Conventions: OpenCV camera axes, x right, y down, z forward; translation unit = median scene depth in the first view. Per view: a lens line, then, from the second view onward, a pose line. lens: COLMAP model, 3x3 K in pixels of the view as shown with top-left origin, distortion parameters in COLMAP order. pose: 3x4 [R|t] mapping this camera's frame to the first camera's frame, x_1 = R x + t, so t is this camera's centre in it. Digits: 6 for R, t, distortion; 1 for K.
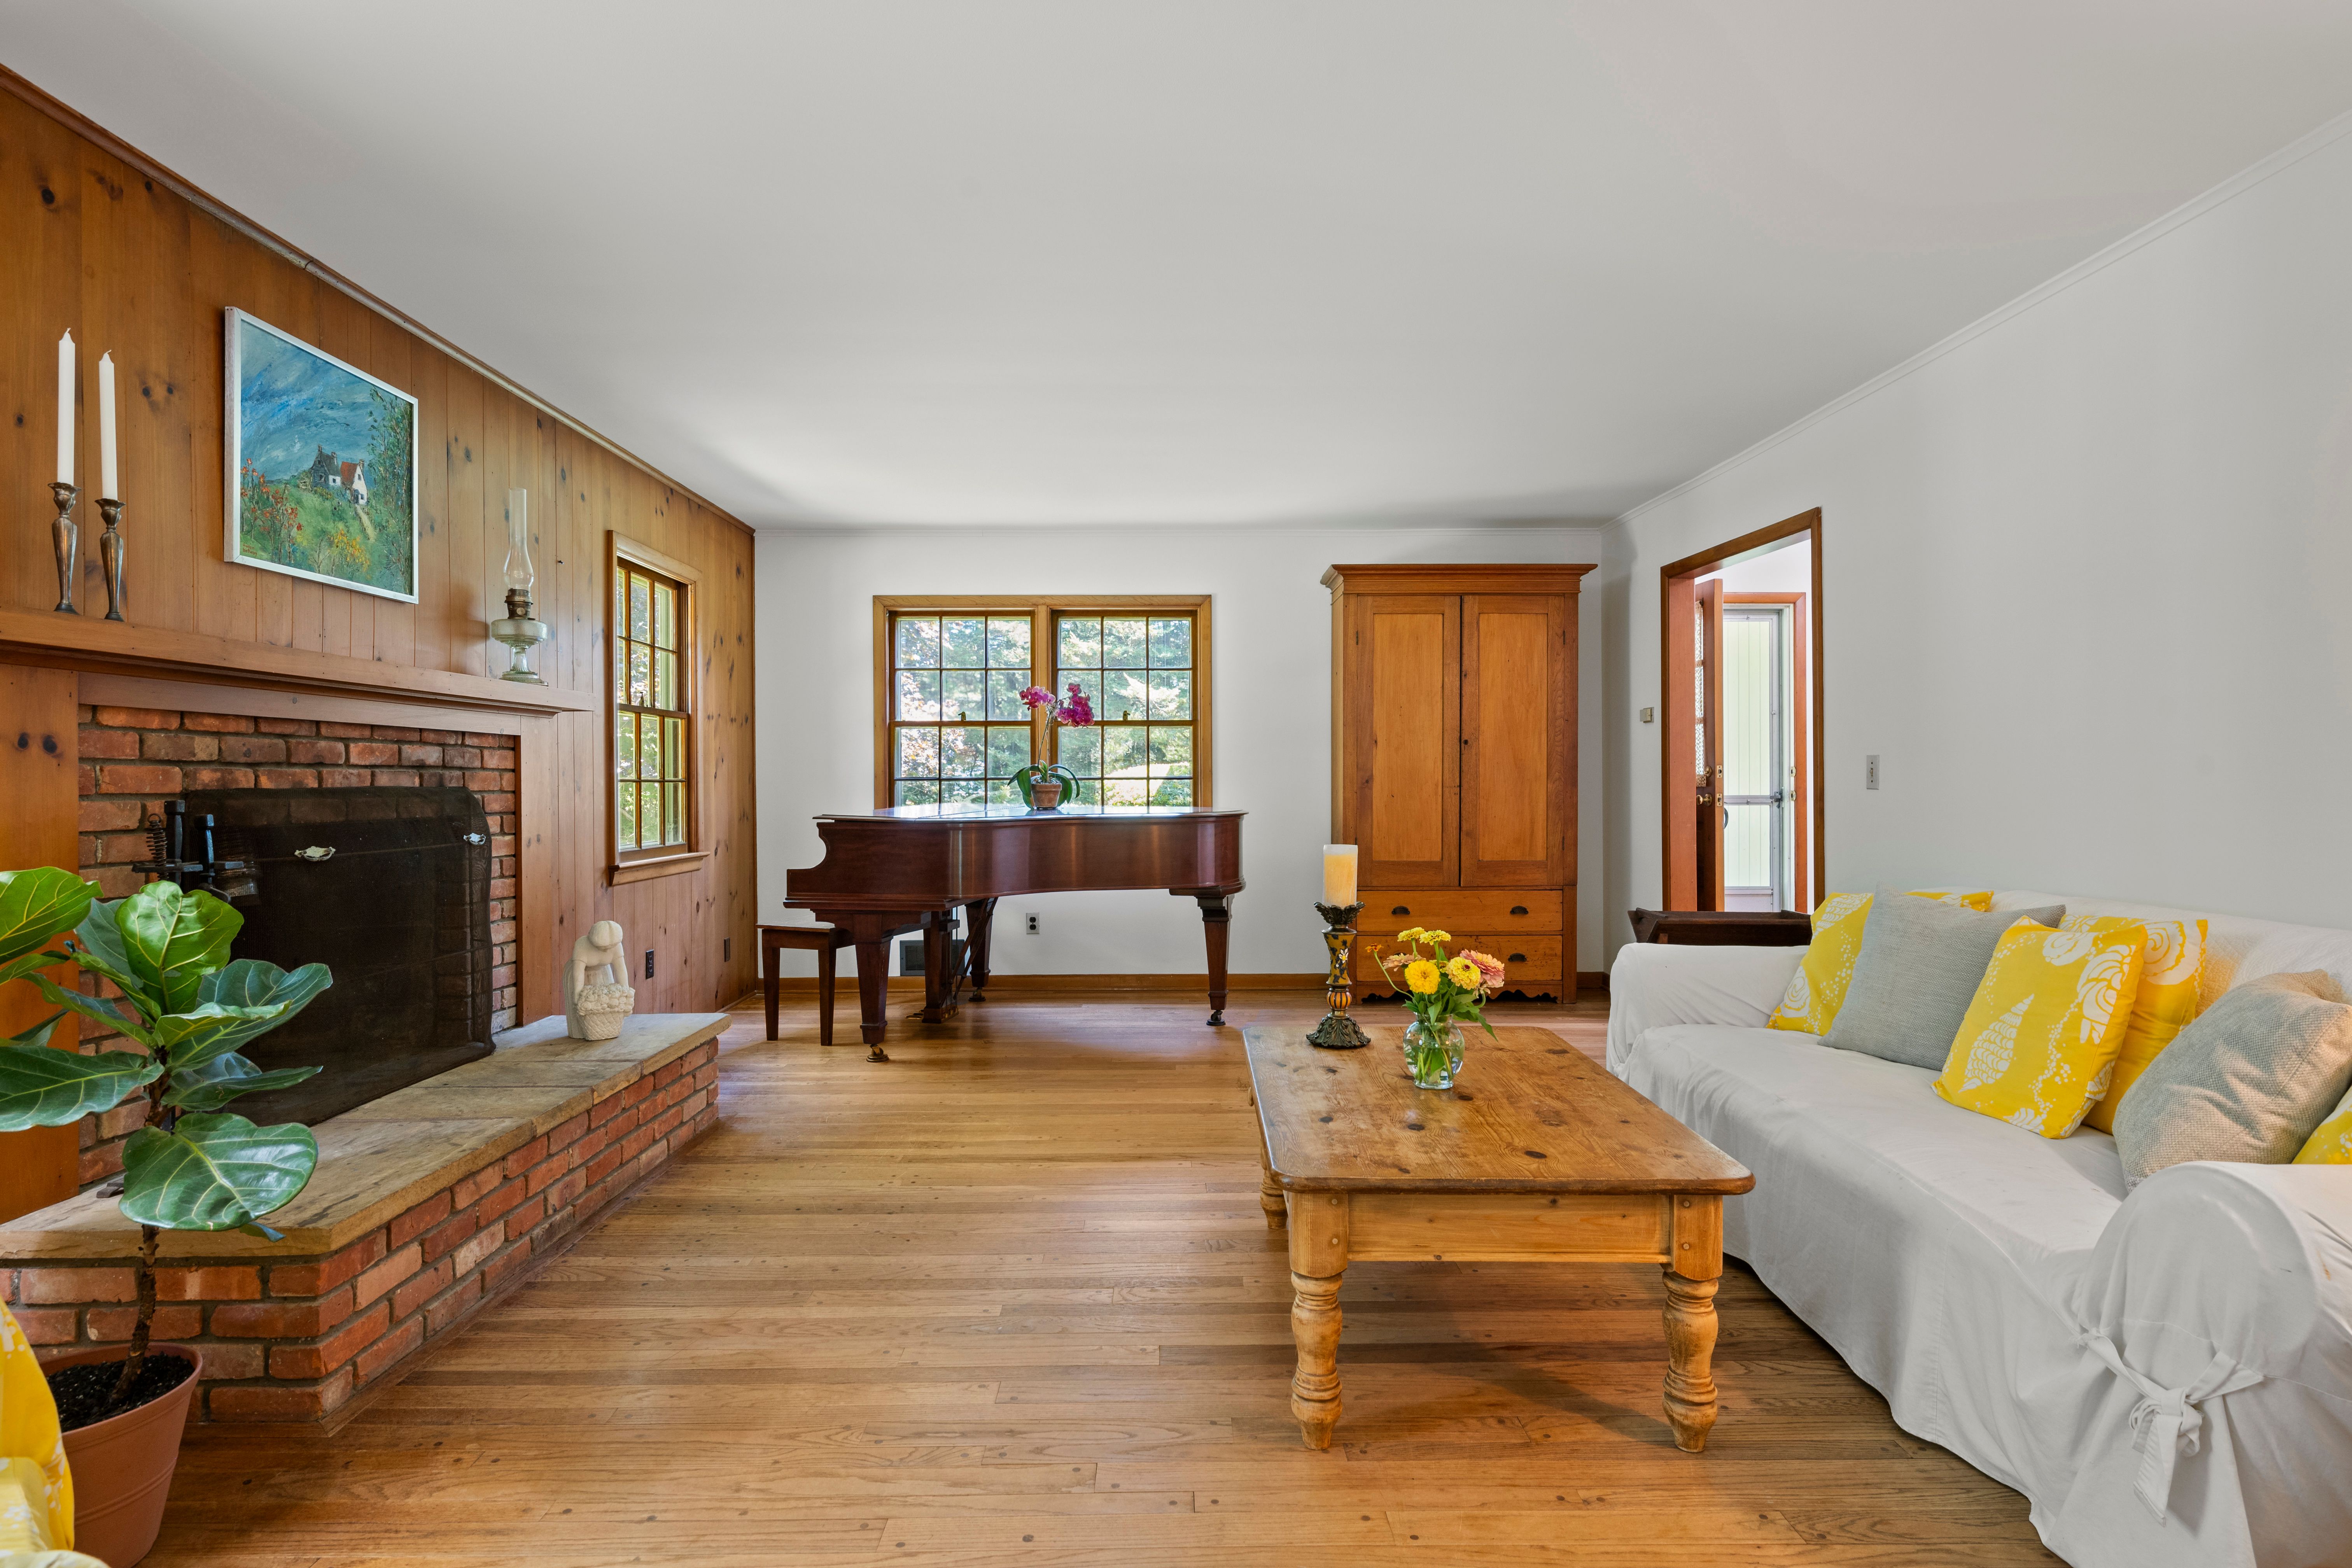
lens RADIAL K [[1201.2, 0, 1180.9], [0, 1201.2, 779.3], [0, 0, 1]] dist [-0.003955, -0.000597]
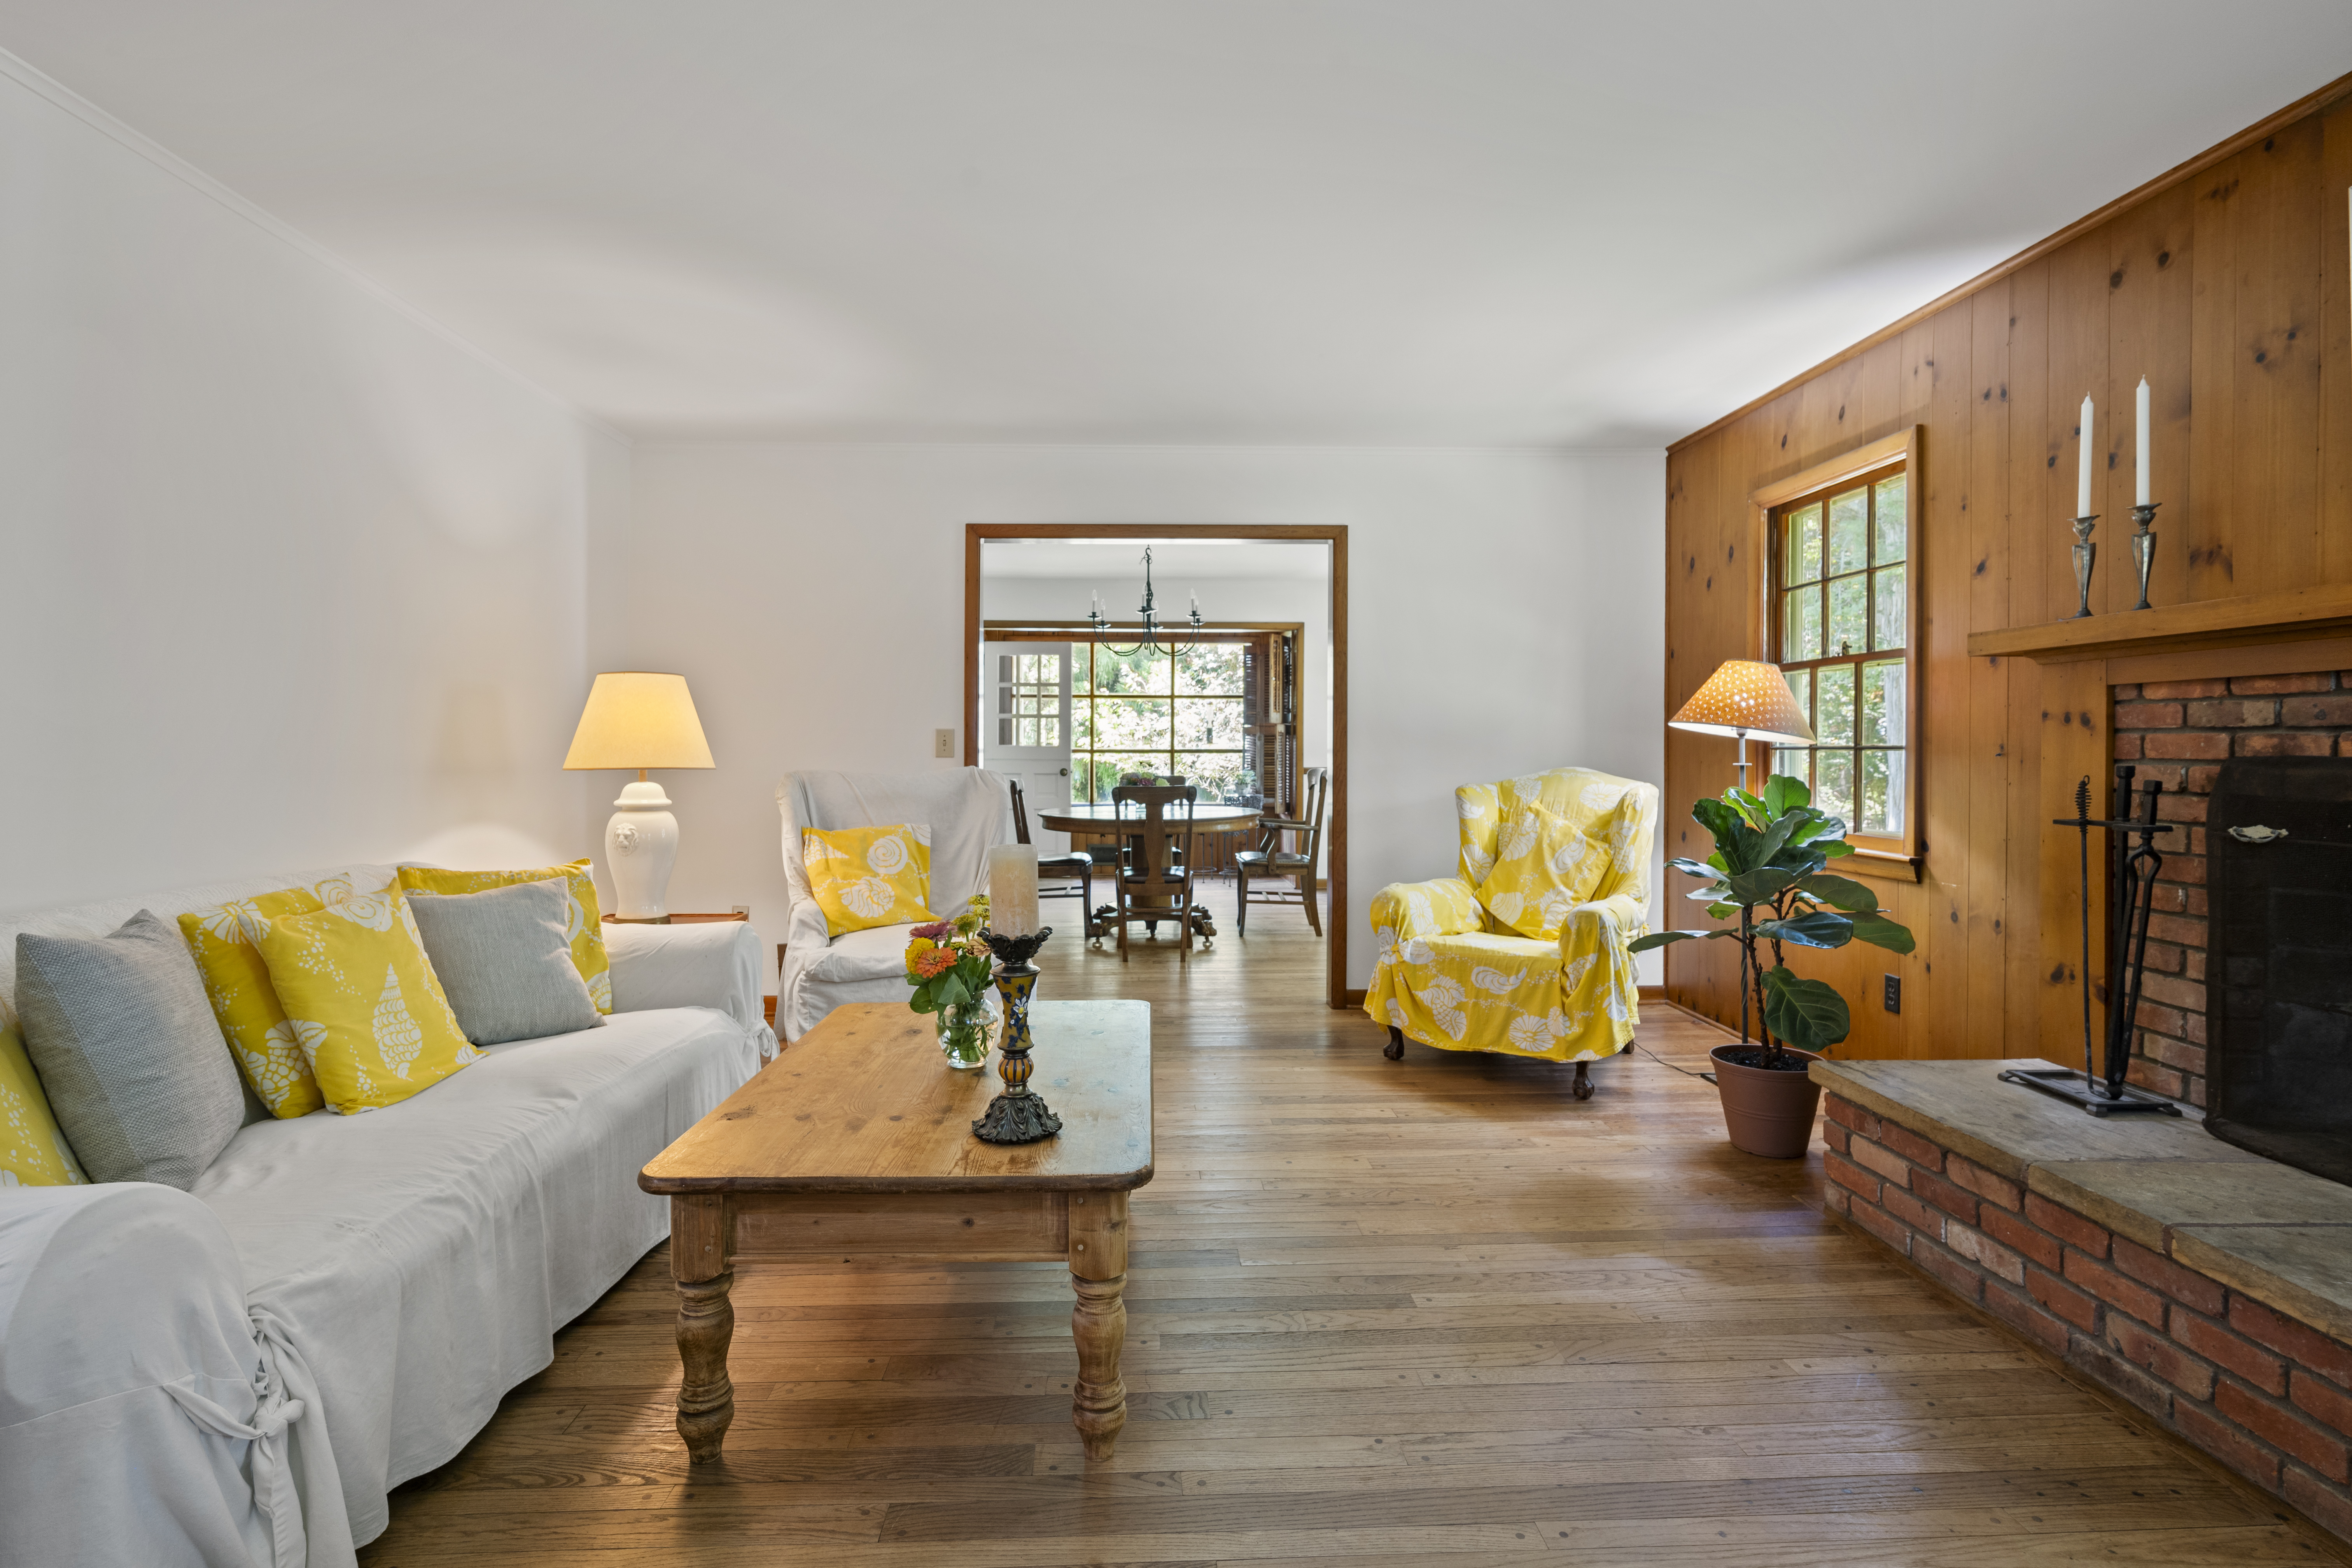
lens RADIAL K [[1142.4, 0, 1167.1], [0, 1142.4, 755.1], [0, 0, 1]] dist [-0.003083, -0.000805]
pose [[-0.999751, -0.001409, -0.022255, 0.060428], [-0.001520, 0.999986, 0.004970, 0.003804], [0.022248, 0.005002, -0.999740, 1.718814]]
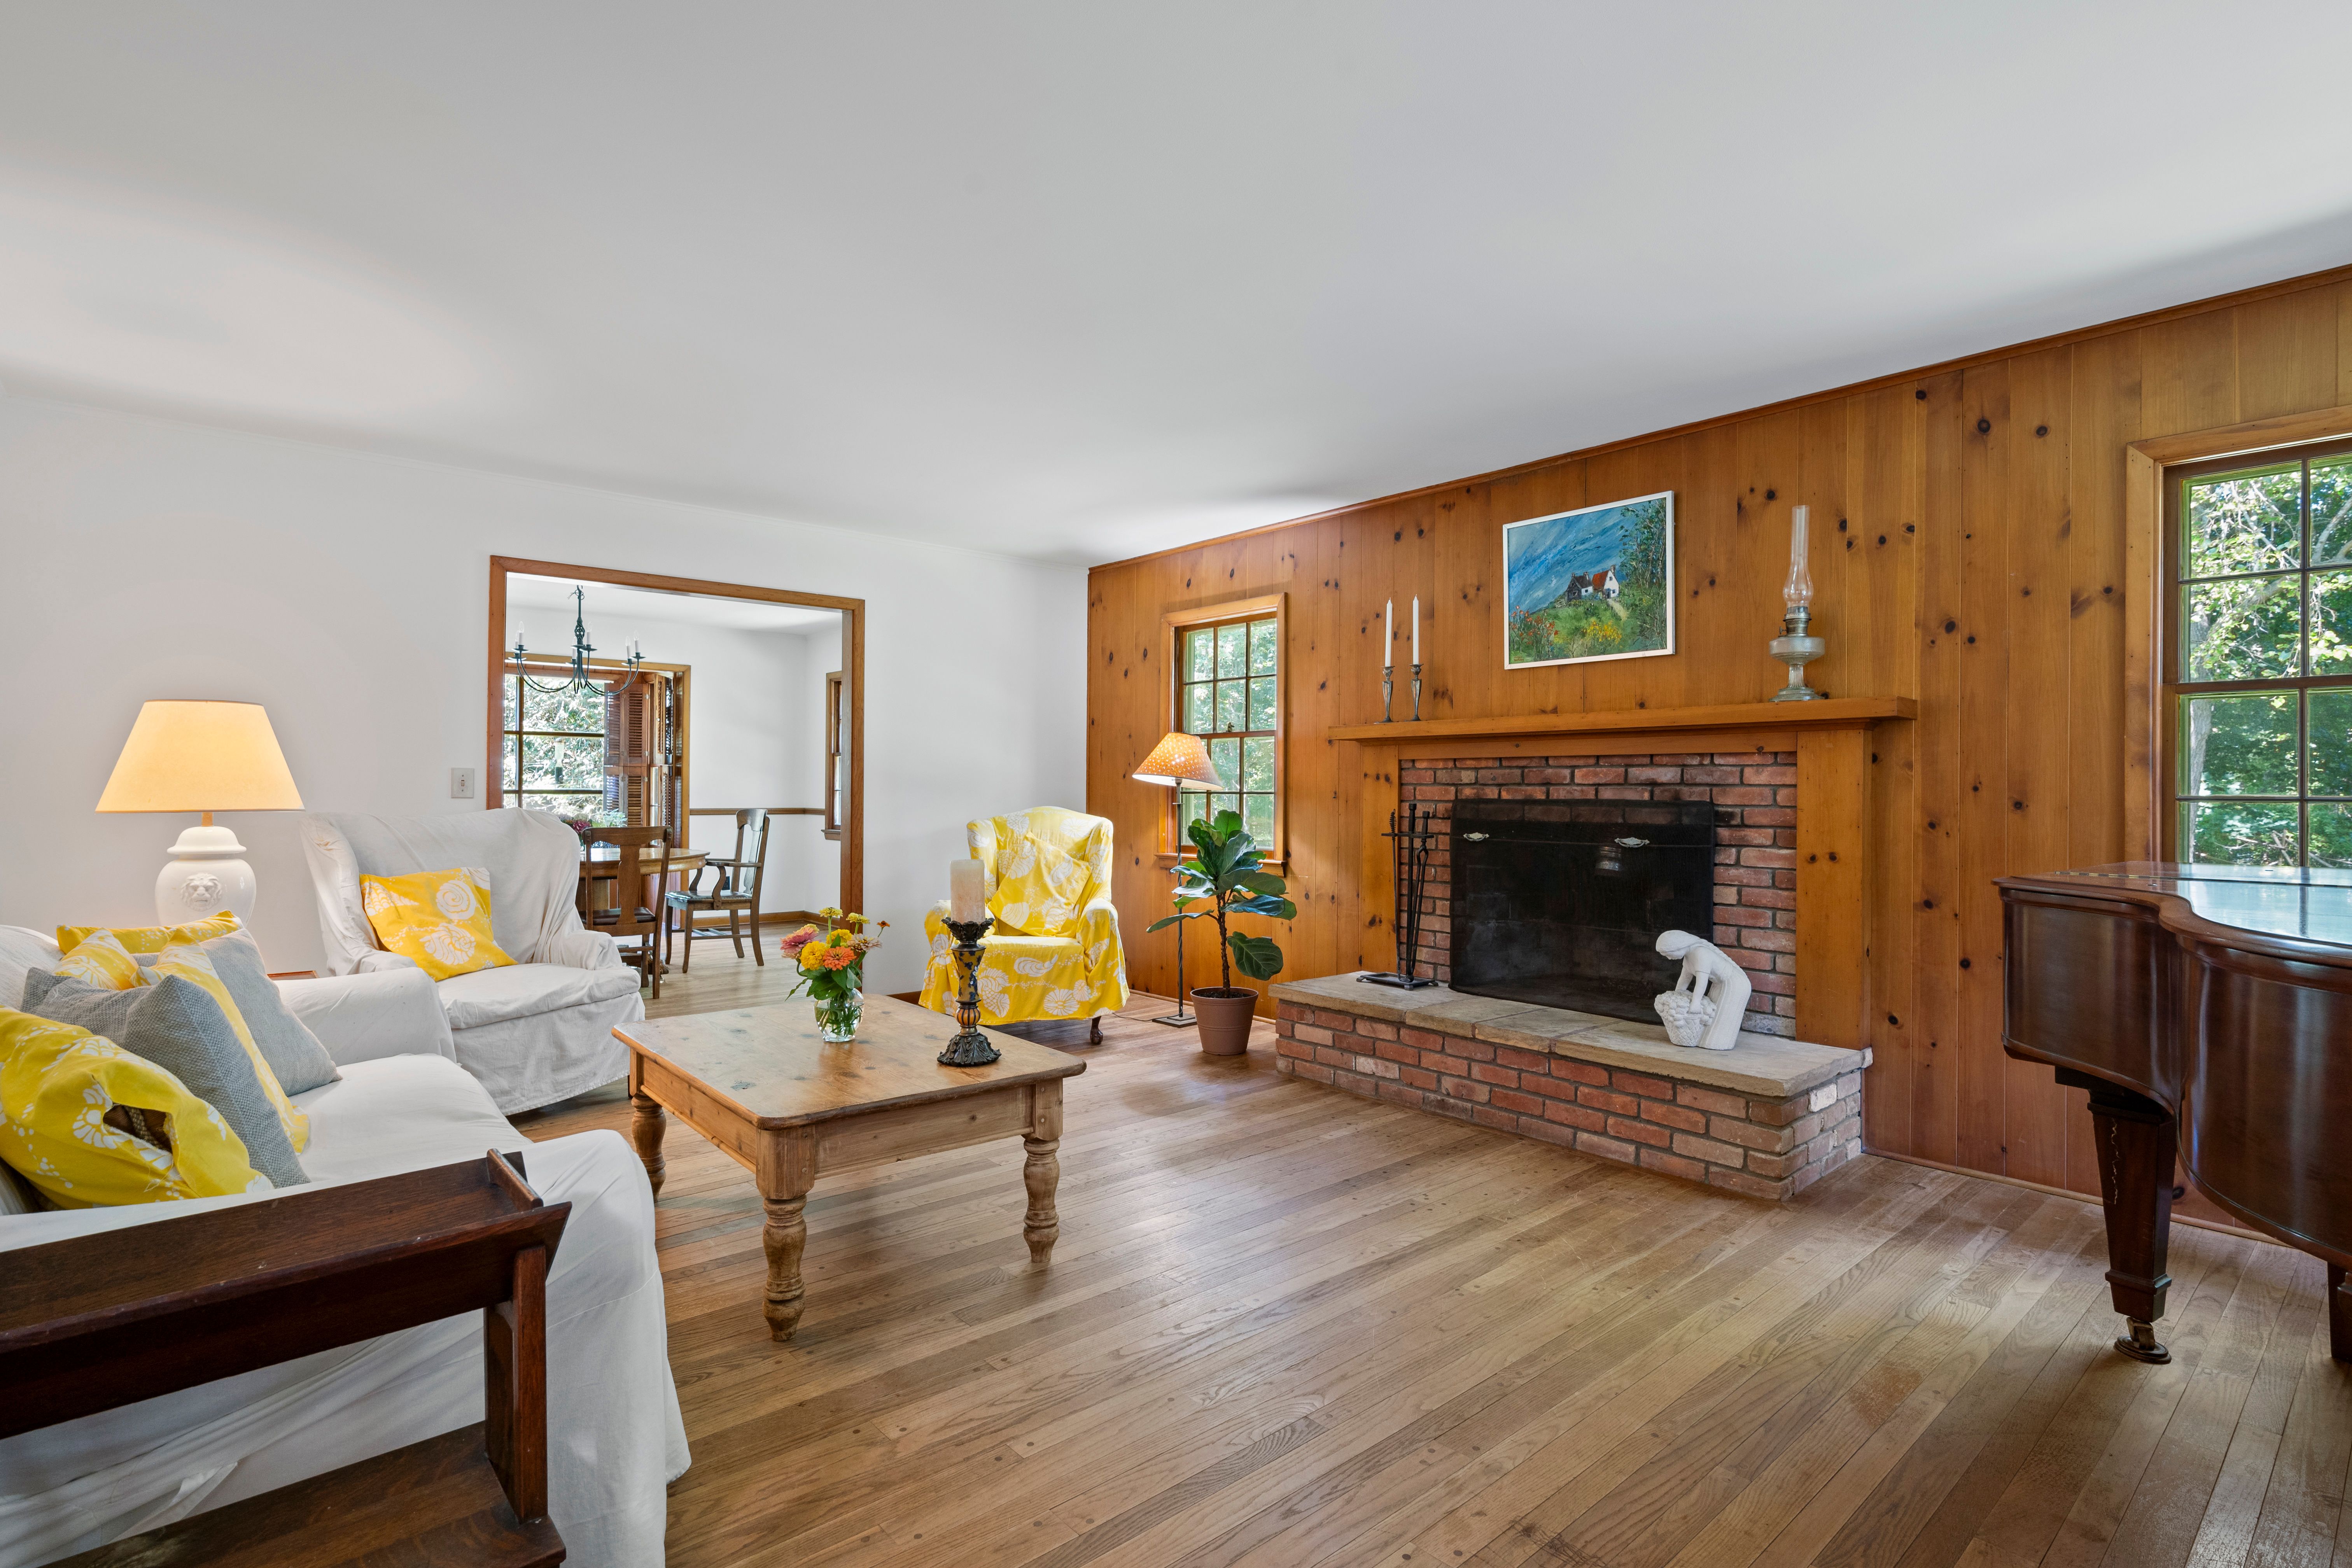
lens RADIAL K [[1142.4, 0, 1186.2], [0, 1142.4, 789.7], [0, 0, 1]] dist [-0.003083, -0.000805]
pose [[-0.759606, -0.007629, -0.650338, 0.627035], [-0.006426, 0.999970, -0.004225, 0.004325], [0.650351, 0.000969, -0.759633, 1.896525]]
